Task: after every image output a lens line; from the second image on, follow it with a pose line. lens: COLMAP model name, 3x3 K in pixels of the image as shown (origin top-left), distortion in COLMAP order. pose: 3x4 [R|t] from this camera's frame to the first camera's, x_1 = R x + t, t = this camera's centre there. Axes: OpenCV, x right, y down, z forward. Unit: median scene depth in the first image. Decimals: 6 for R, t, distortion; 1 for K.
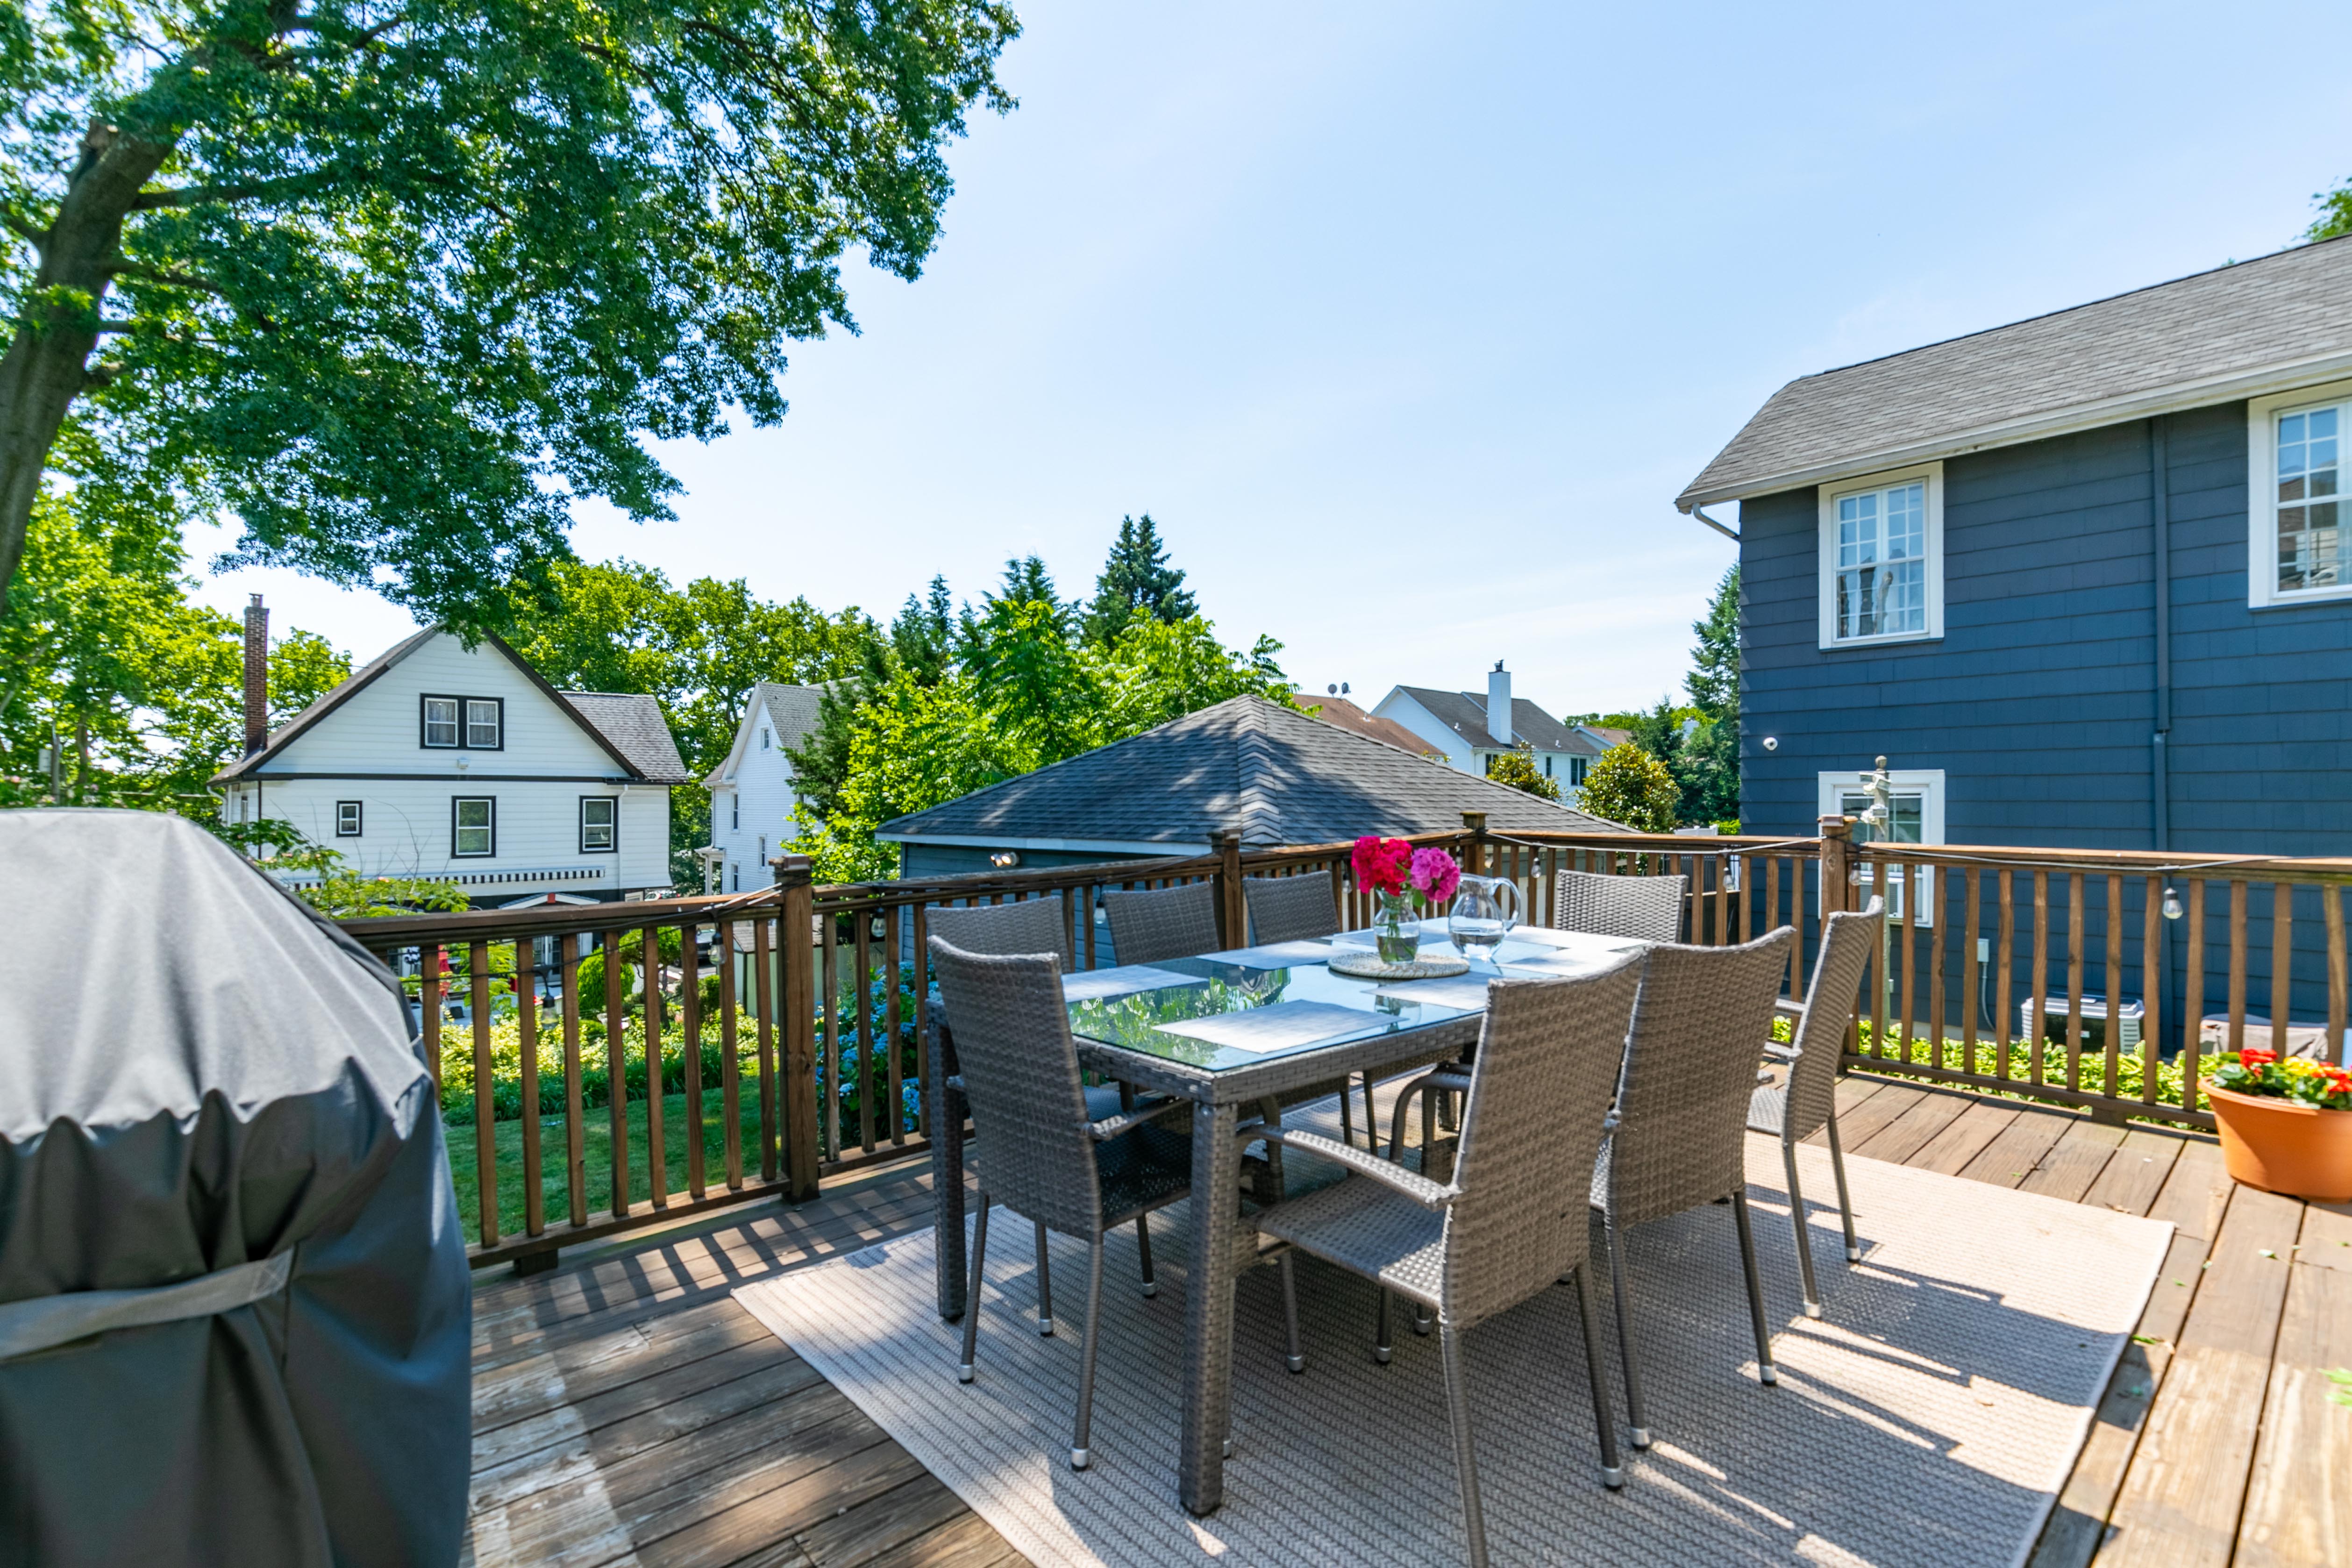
lens RADIAL K [[1073.1, 0, 1176.0], [0, 1073.1, 798.1], [0, 0, 1]] dist [-0.001842, 0.001966]
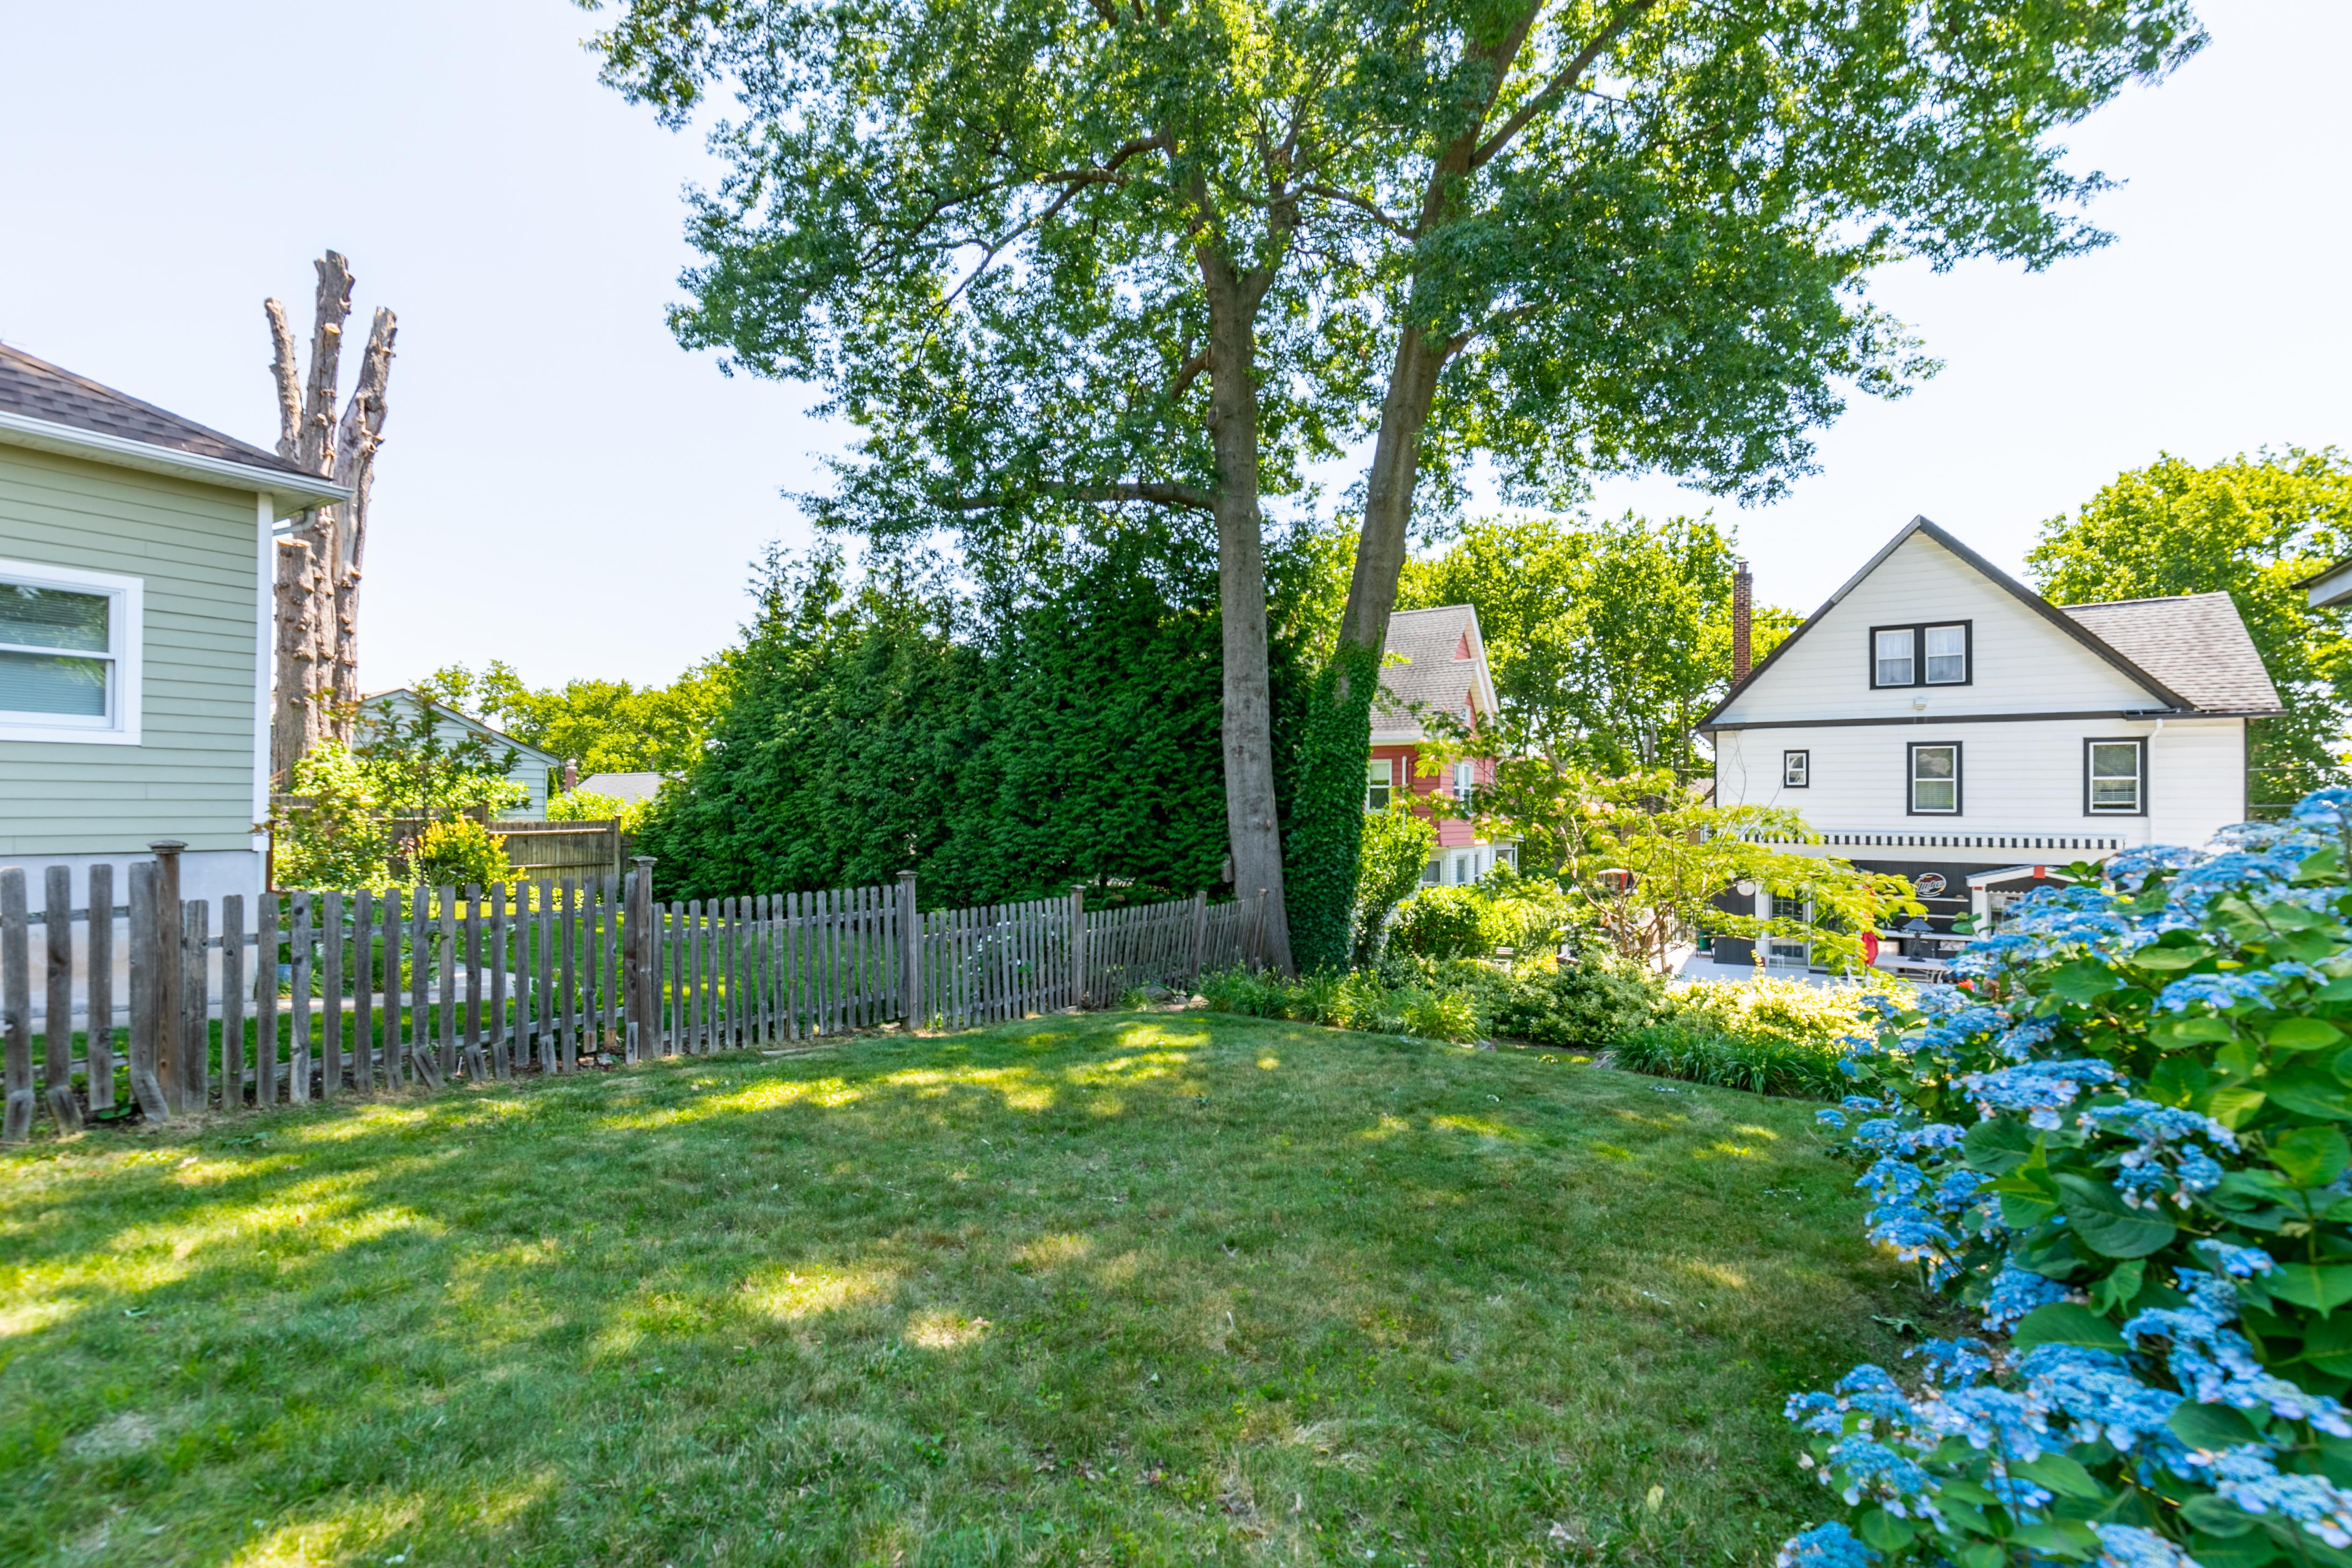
lens RADIAL K [[1073.1, 0, 1157.7], [0, 1073.1, 804.2], [0, 0, 1]] dist [-0.001842, 0.001966]
pose [[0.250120, -0.003131, -0.968210, 0.001121], [-0.000469, 0.999994, -0.003354, 0.050459], [0.968215, 0.001293, 0.250117, 0.211975]]
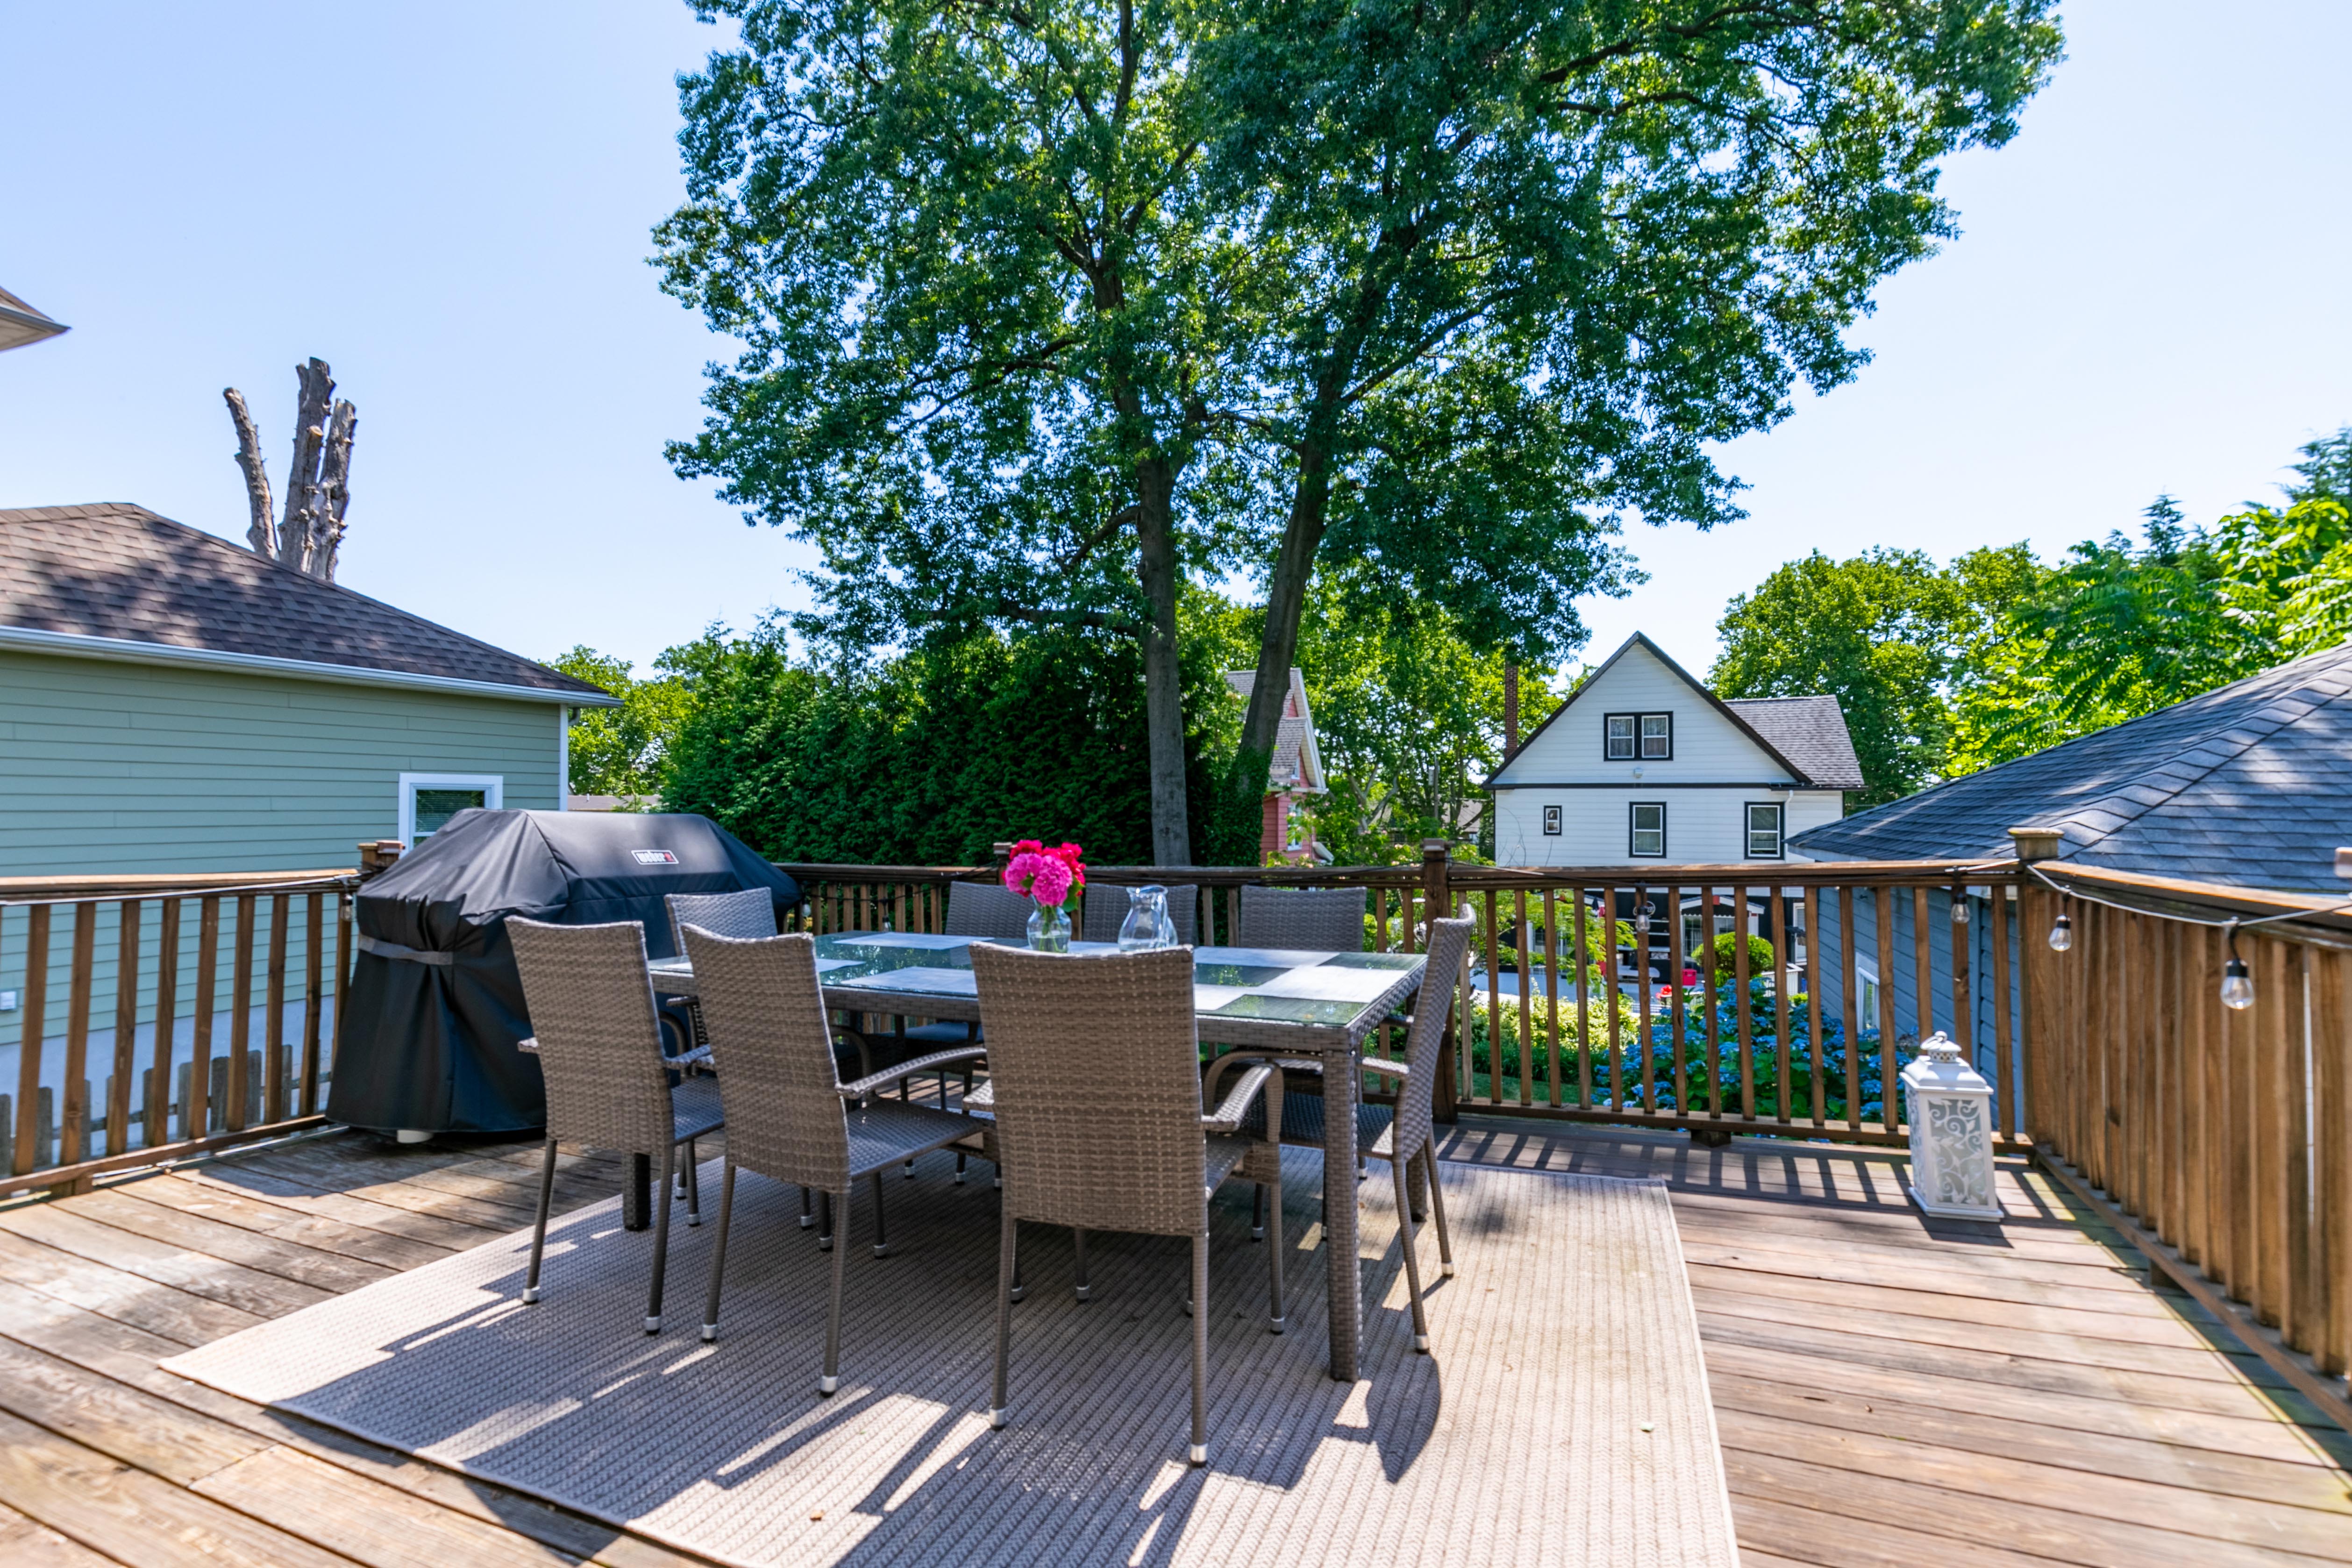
lens RADIAL K [[1073.1, 0, 1162.8], [0, 1073.1, 807.6], [0, 0, 1]] dist [-0.001842, 0.001966]
pose [[0.434586, 0.001816, -0.900629, 0.128325], [0.001585, 0.999995, 0.002781, -0.000179], [0.900629, -0.002636, 0.434581, 0.068733]]
